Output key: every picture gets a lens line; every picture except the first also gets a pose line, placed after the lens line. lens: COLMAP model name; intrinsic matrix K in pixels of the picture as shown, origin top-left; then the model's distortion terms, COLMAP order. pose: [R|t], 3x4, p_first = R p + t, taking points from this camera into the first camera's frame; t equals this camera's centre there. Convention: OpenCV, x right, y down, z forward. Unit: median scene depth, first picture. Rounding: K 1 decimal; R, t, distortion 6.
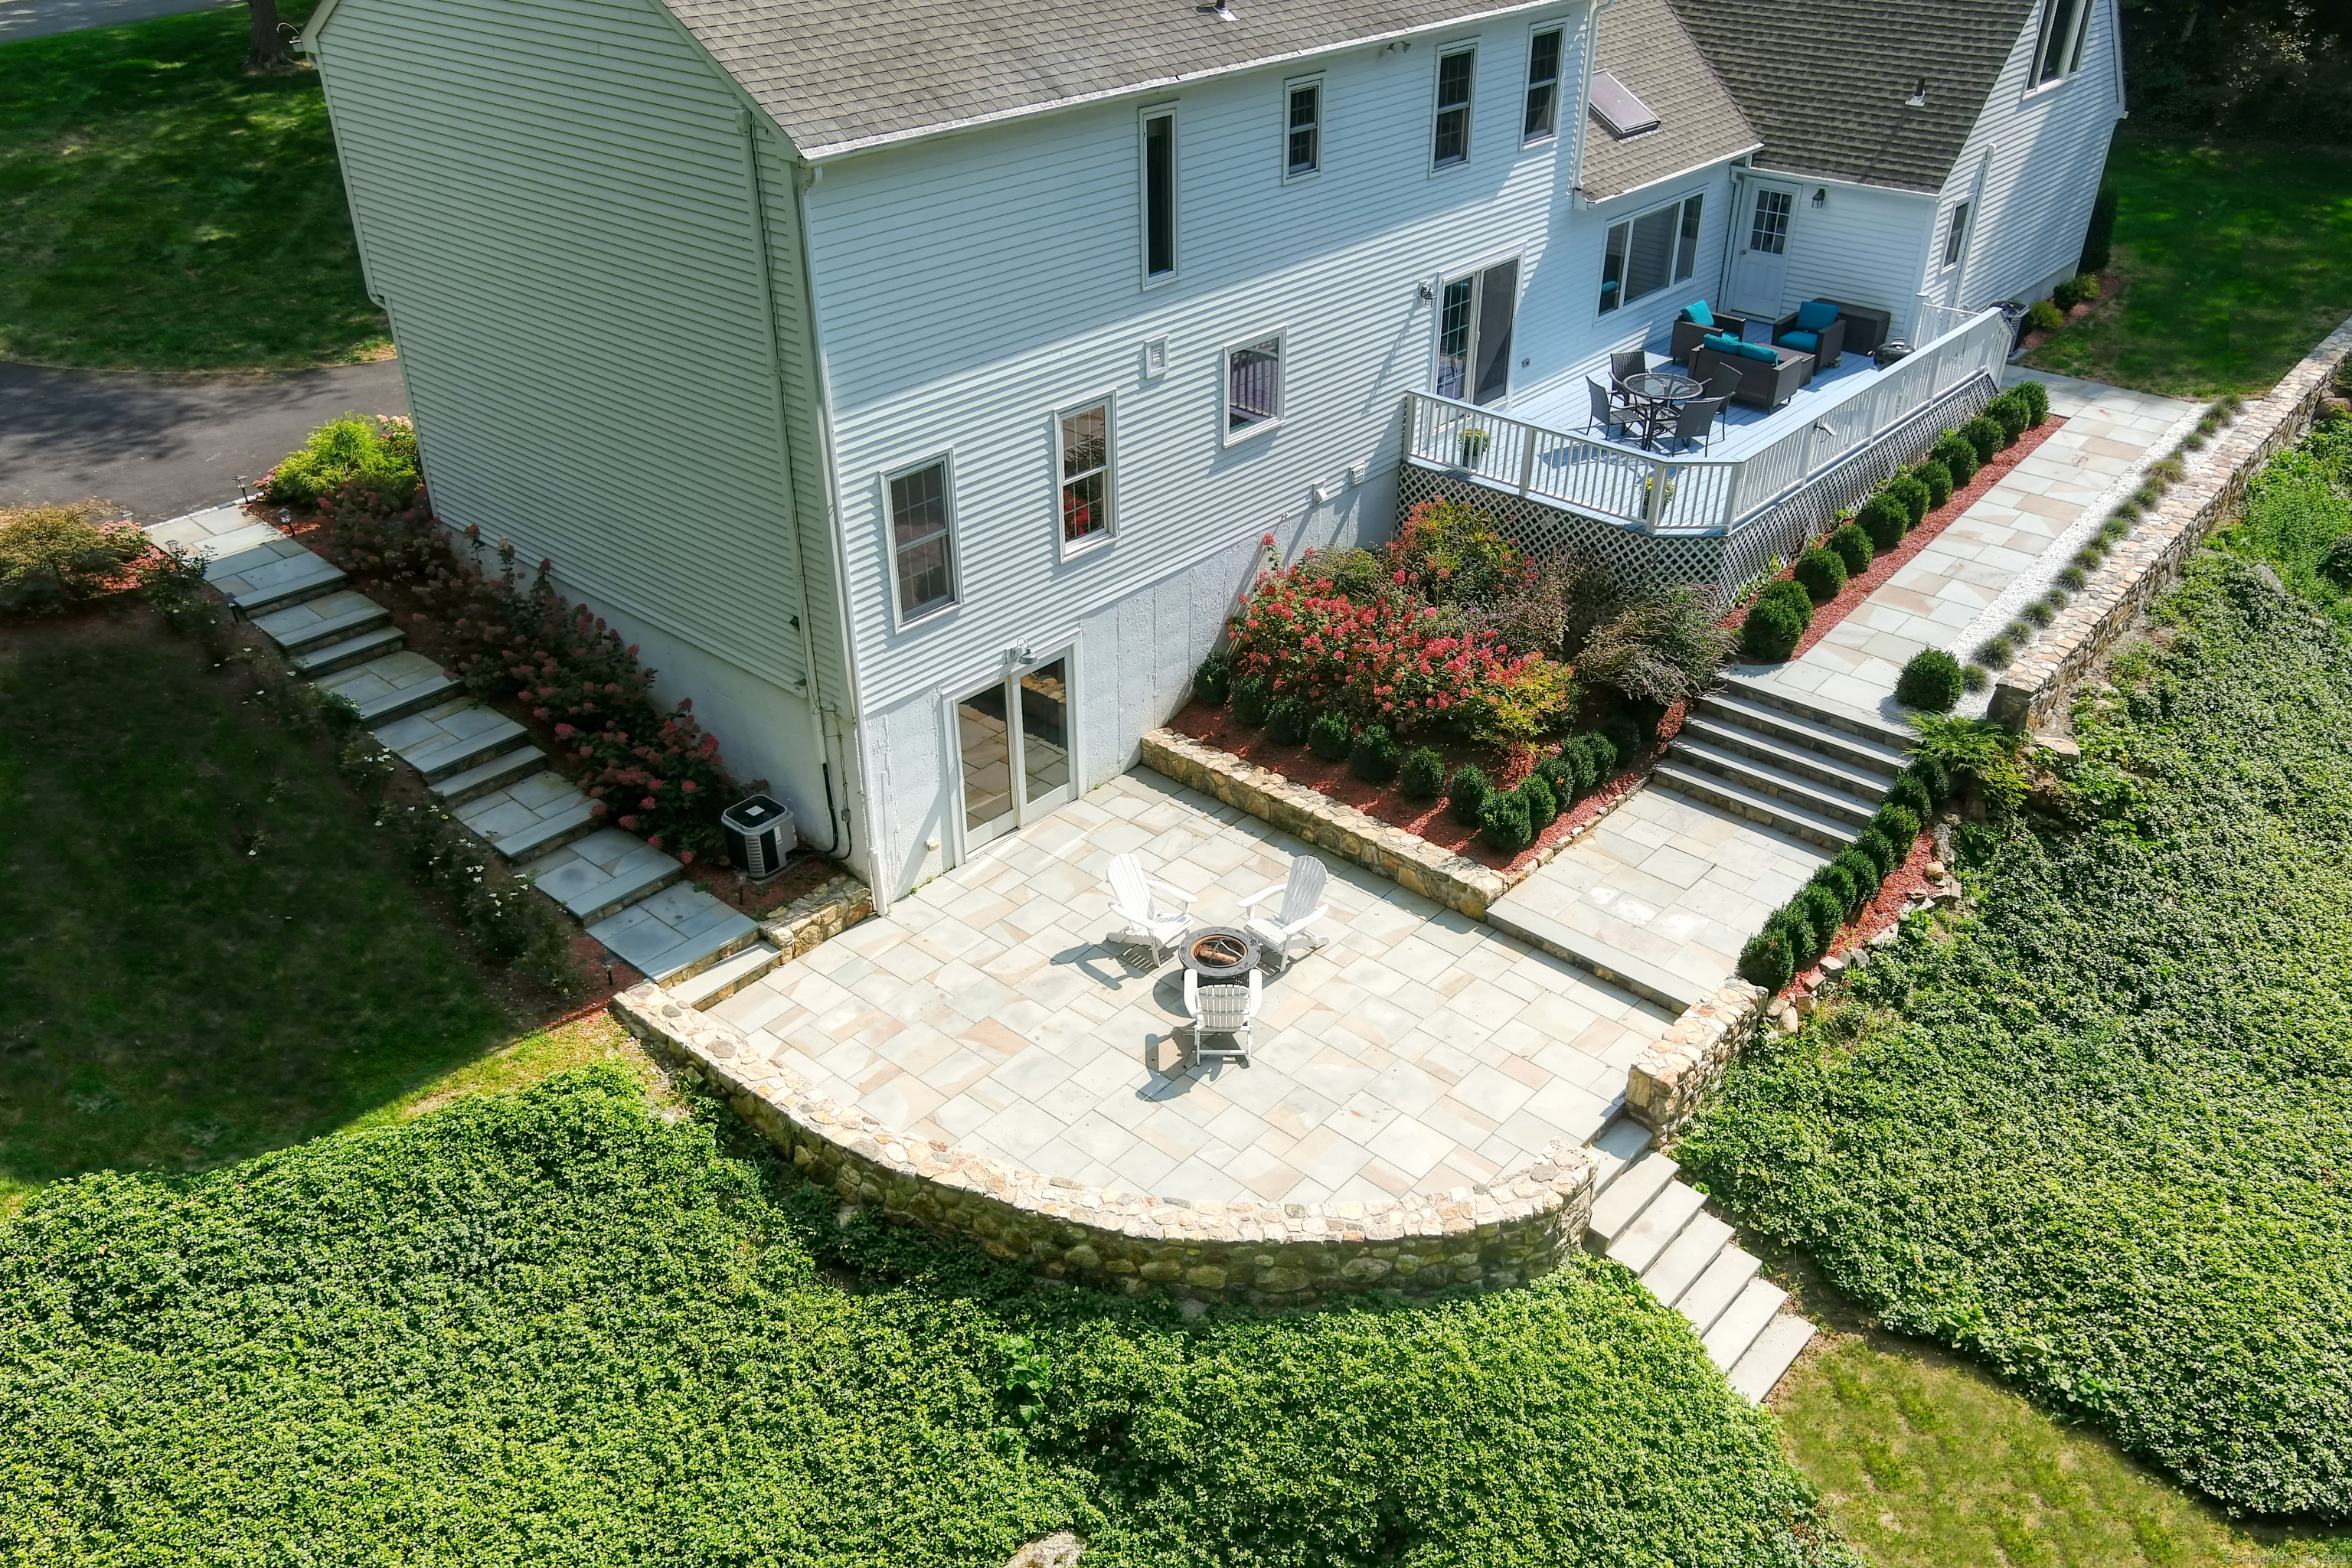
lens RADIAL K [[1820.7, 0, 1176.0], [0, 1820.7, 784.0], [0, 0, 1]] dist [0.057287, -0.046492]
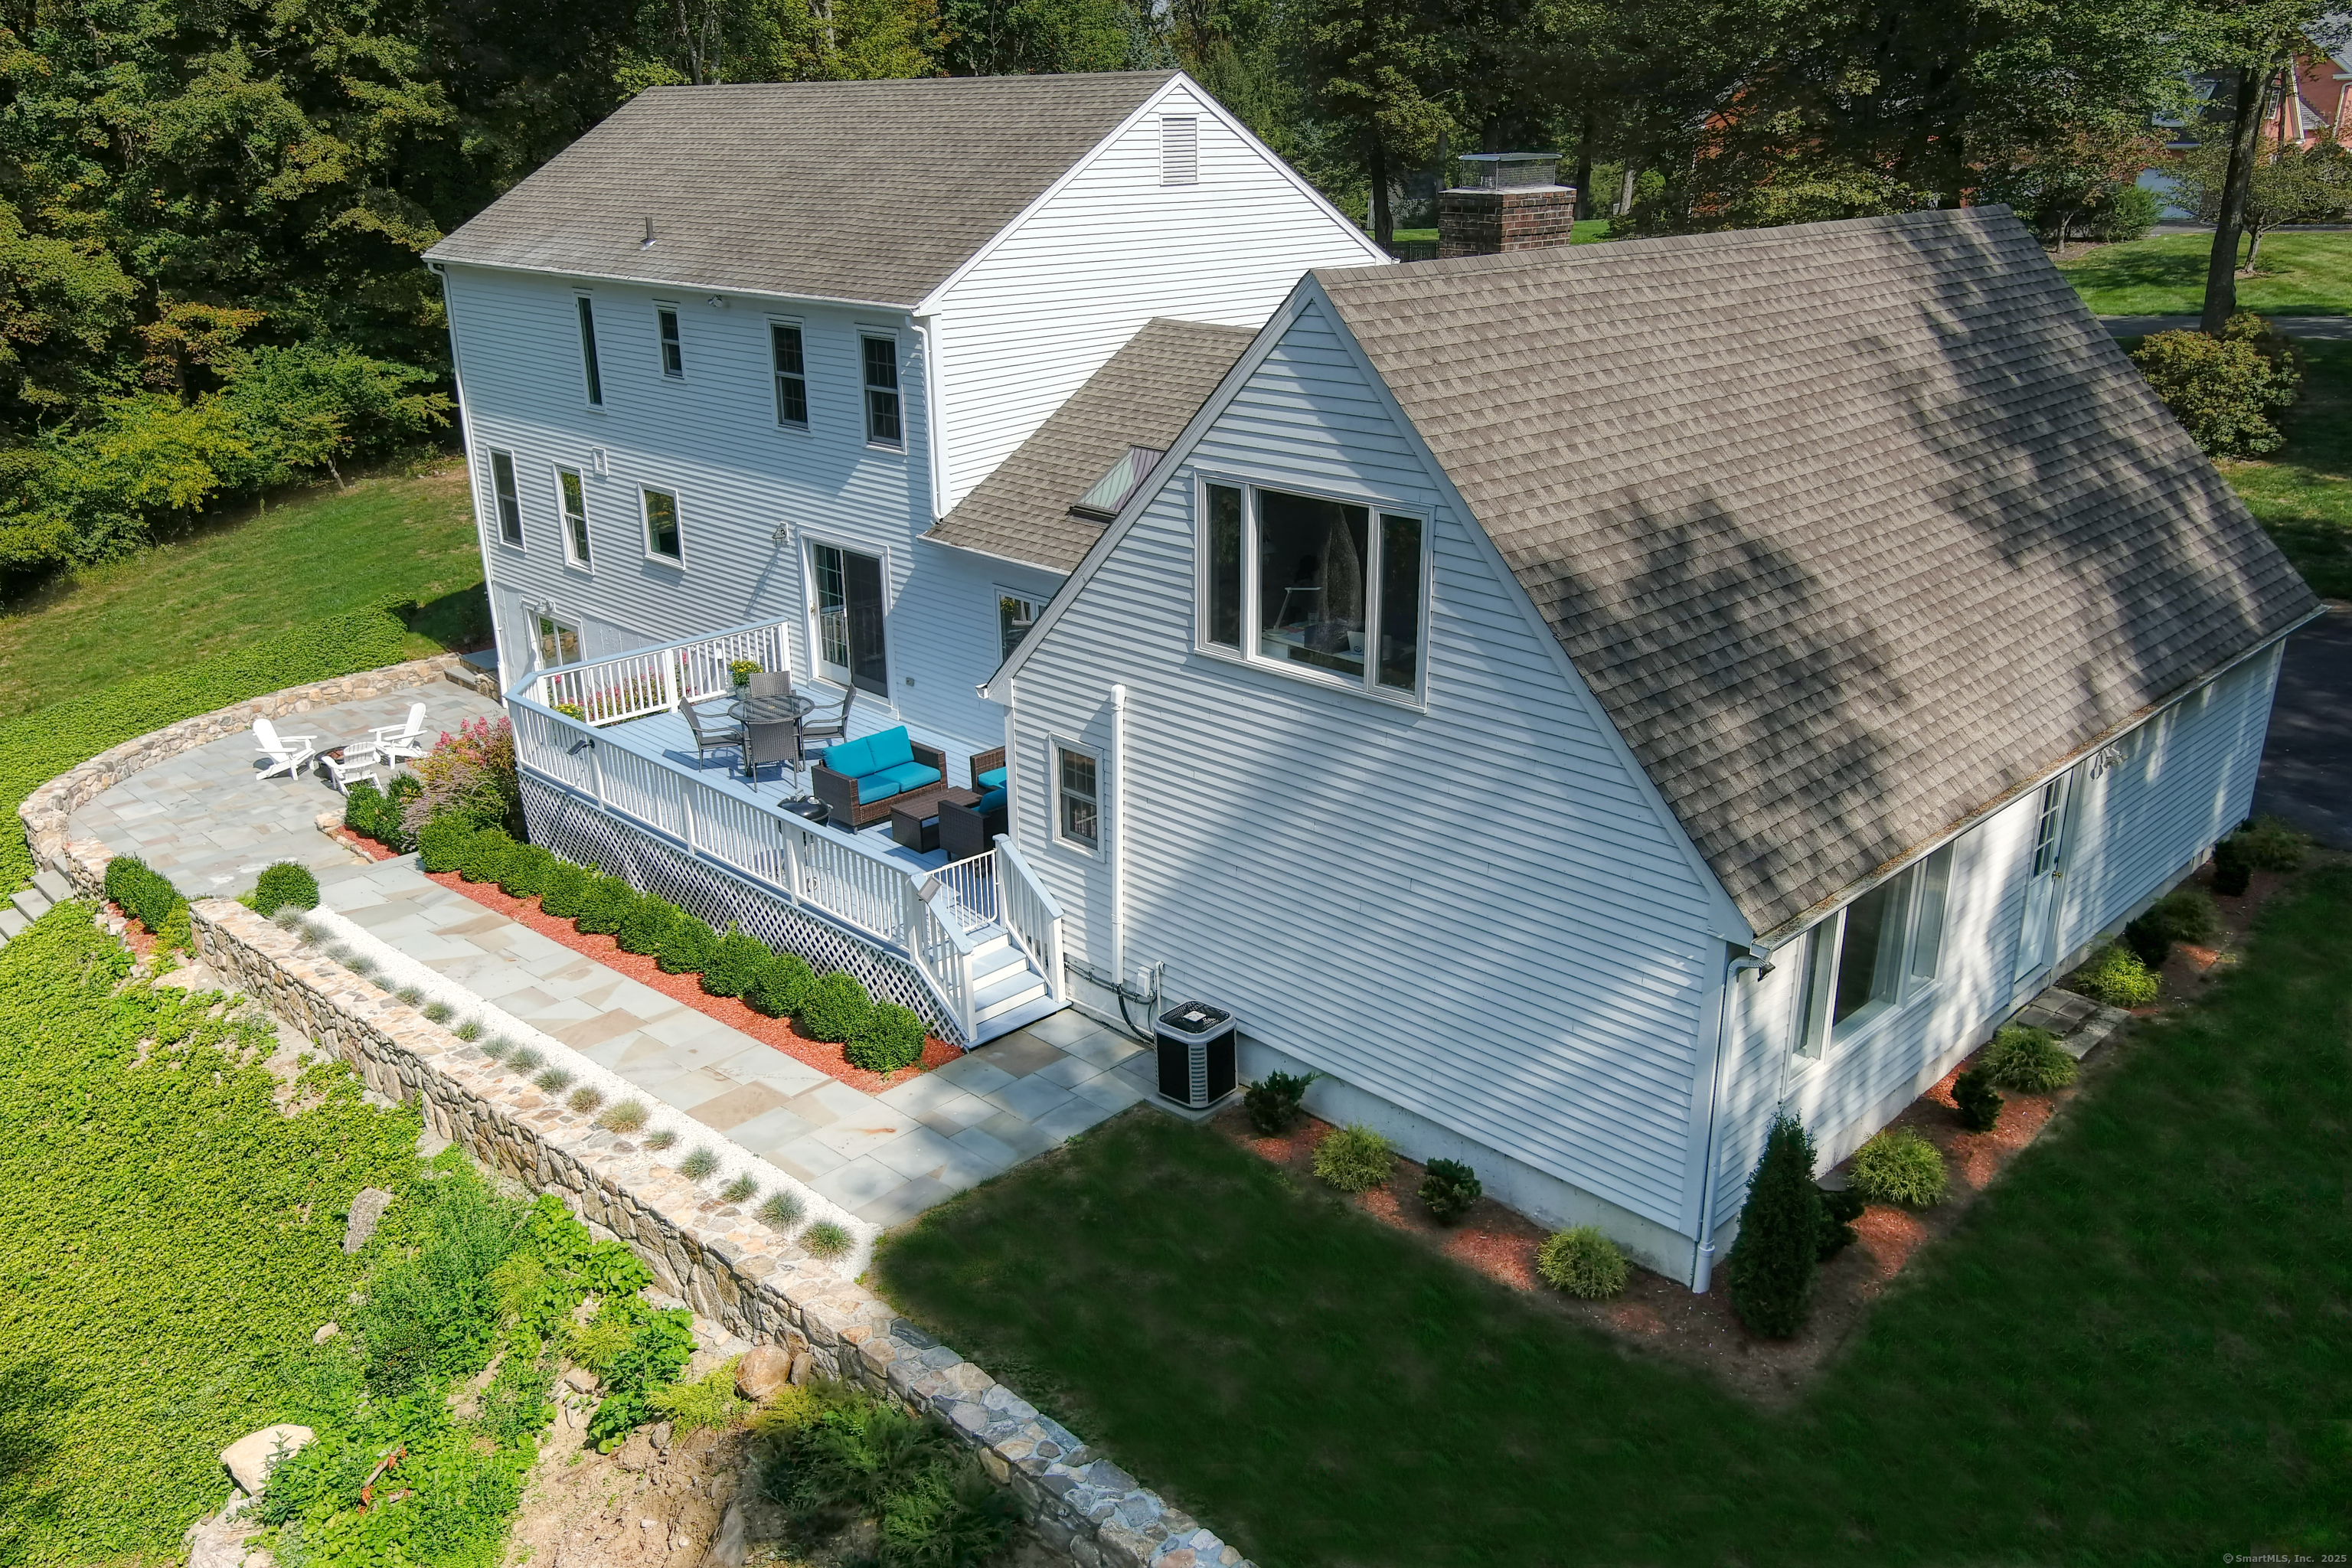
lens RADIAL K [[1820.7, 0, 1176.0], [0, 1820.7, 784.0], [0, 0, 1]] dist [0.057287, -0.046492]
pose [[-0.073006, 0.339700, -0.937696, 1.280121], [-0.500735, 0.800627, 0.329030, -0.674178], [0.862516, 0.493558, 0.111650, 1.252718]]
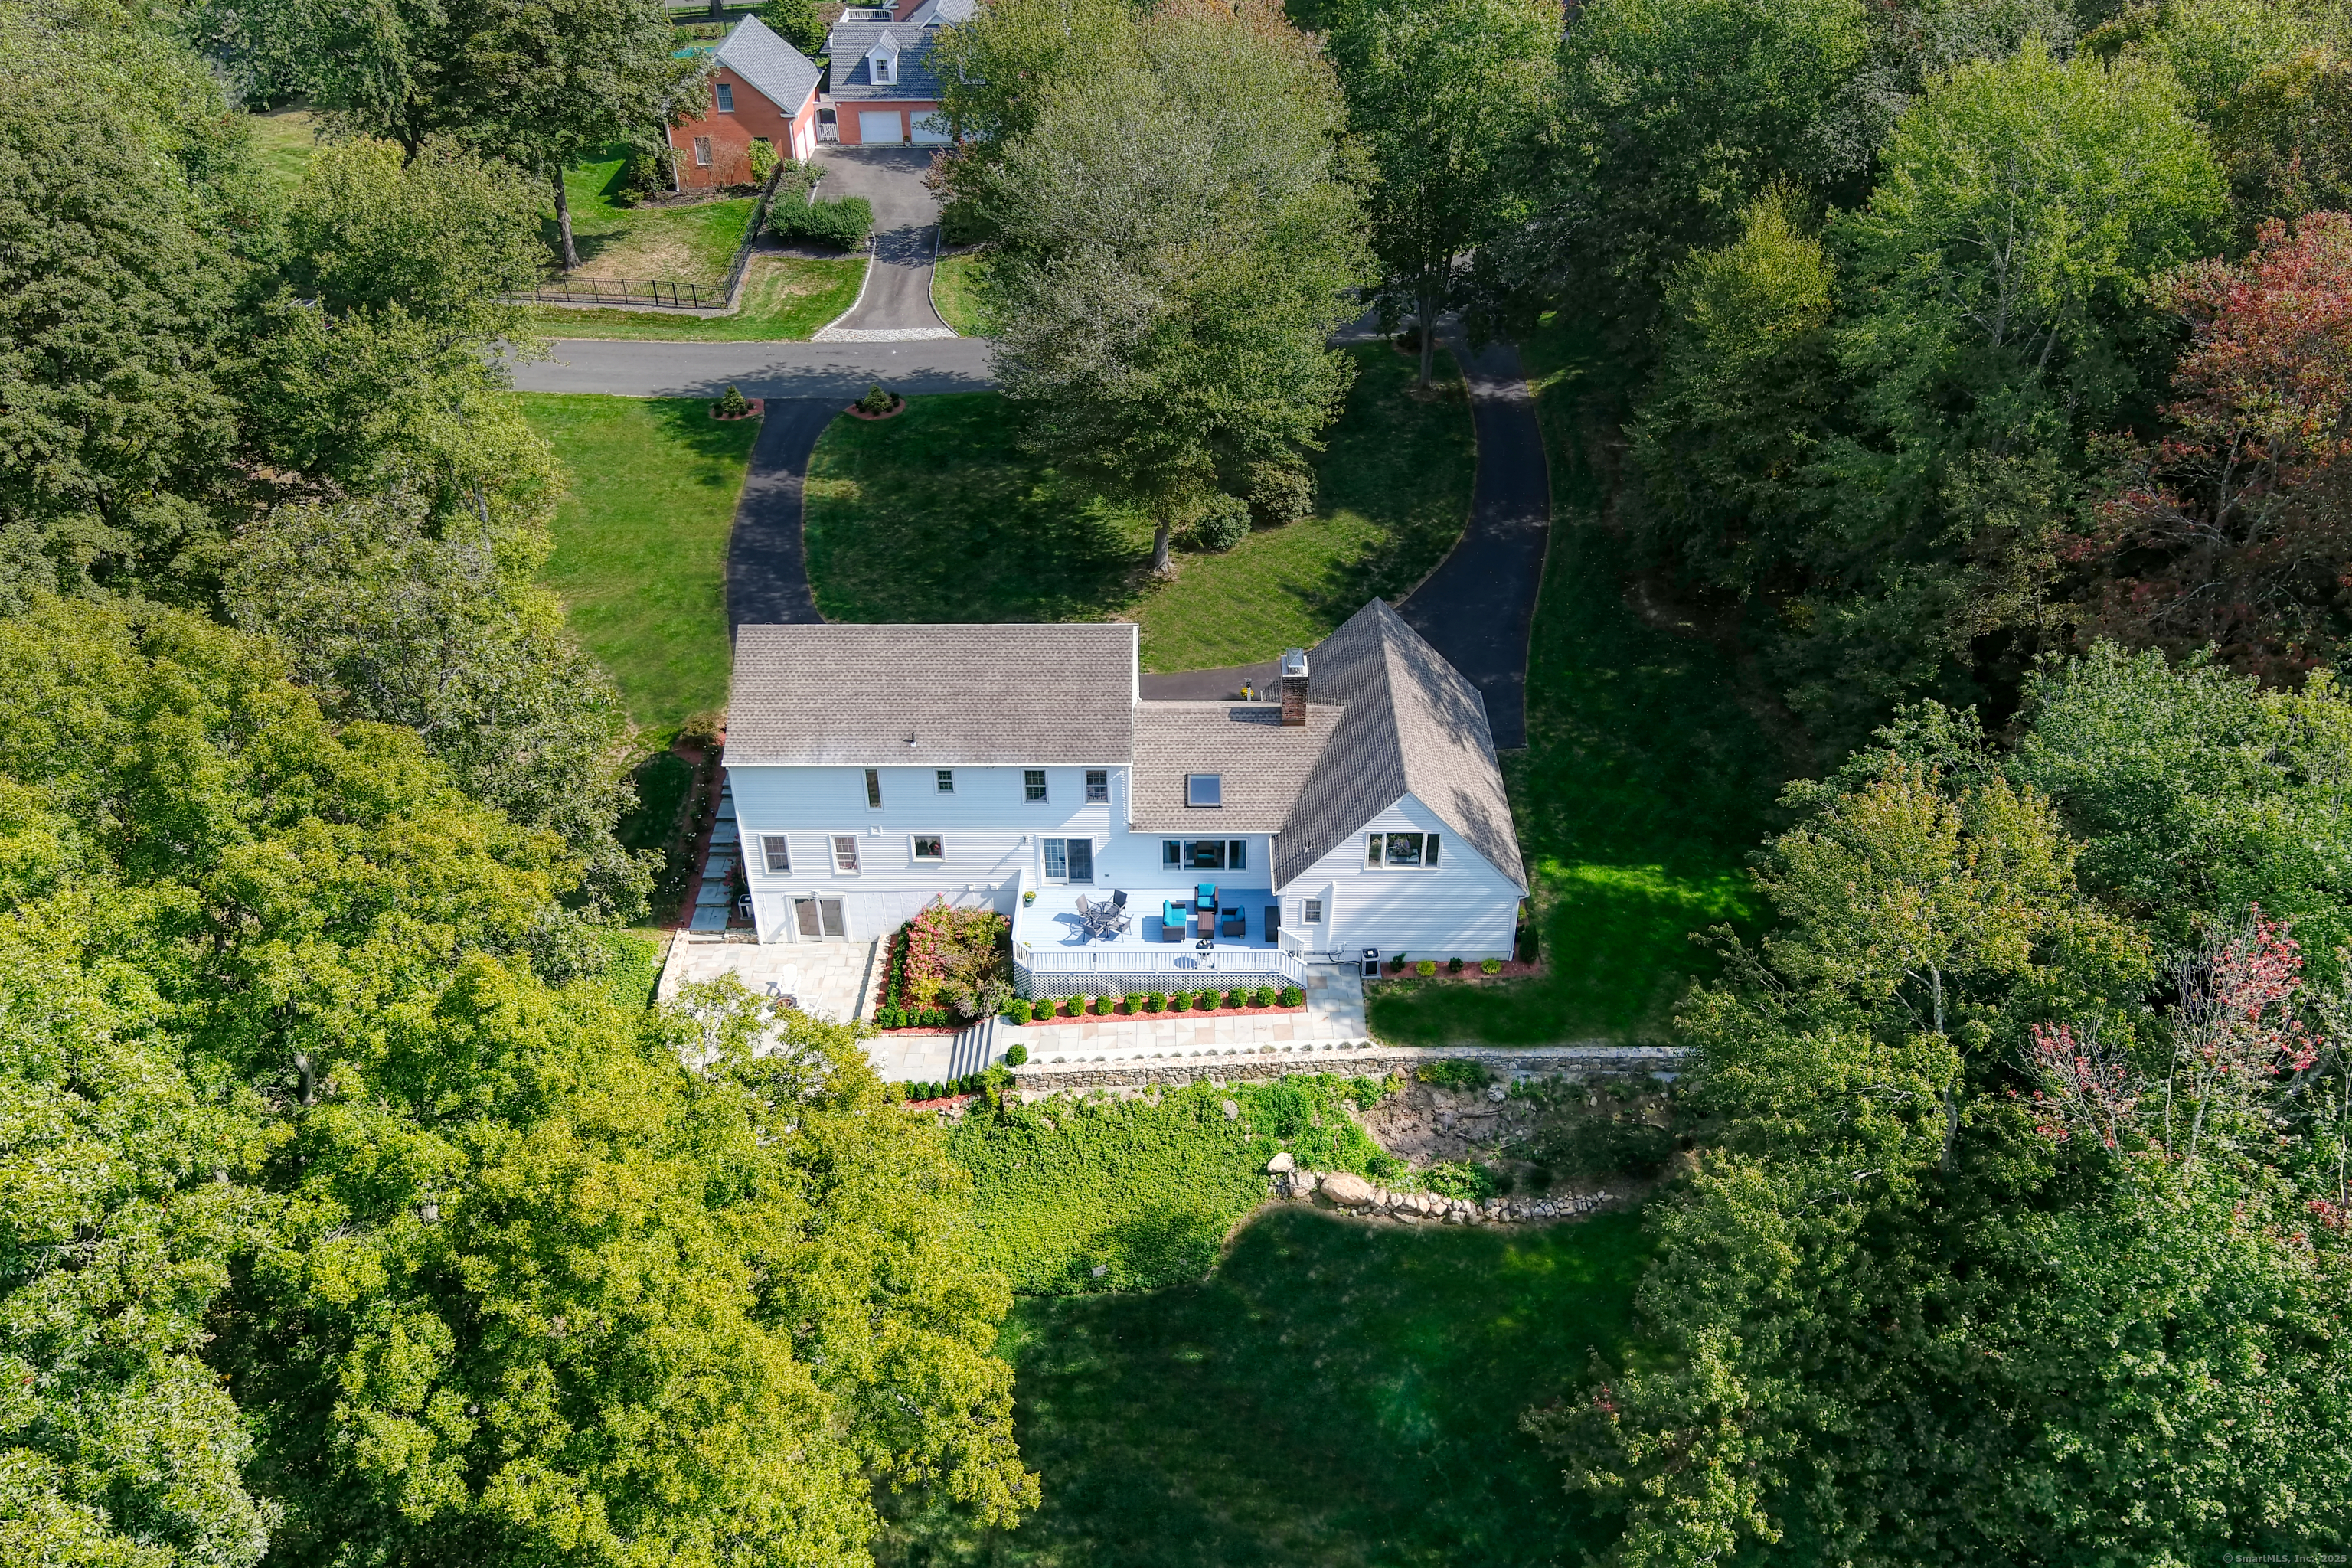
lens RADIAL K [[1820.7, 0, 1176.0], [0, 1820.7, 784.0], [0, 0, 1]] dist [0.057287, -0.046492]
pose [[0.649659, 0.429253, -0.627443, 2.060391], [-0.380595, 0.898105, 0.220350, -1.090544], [0.658096, 0.095649, 0.746834, -0.905612]]
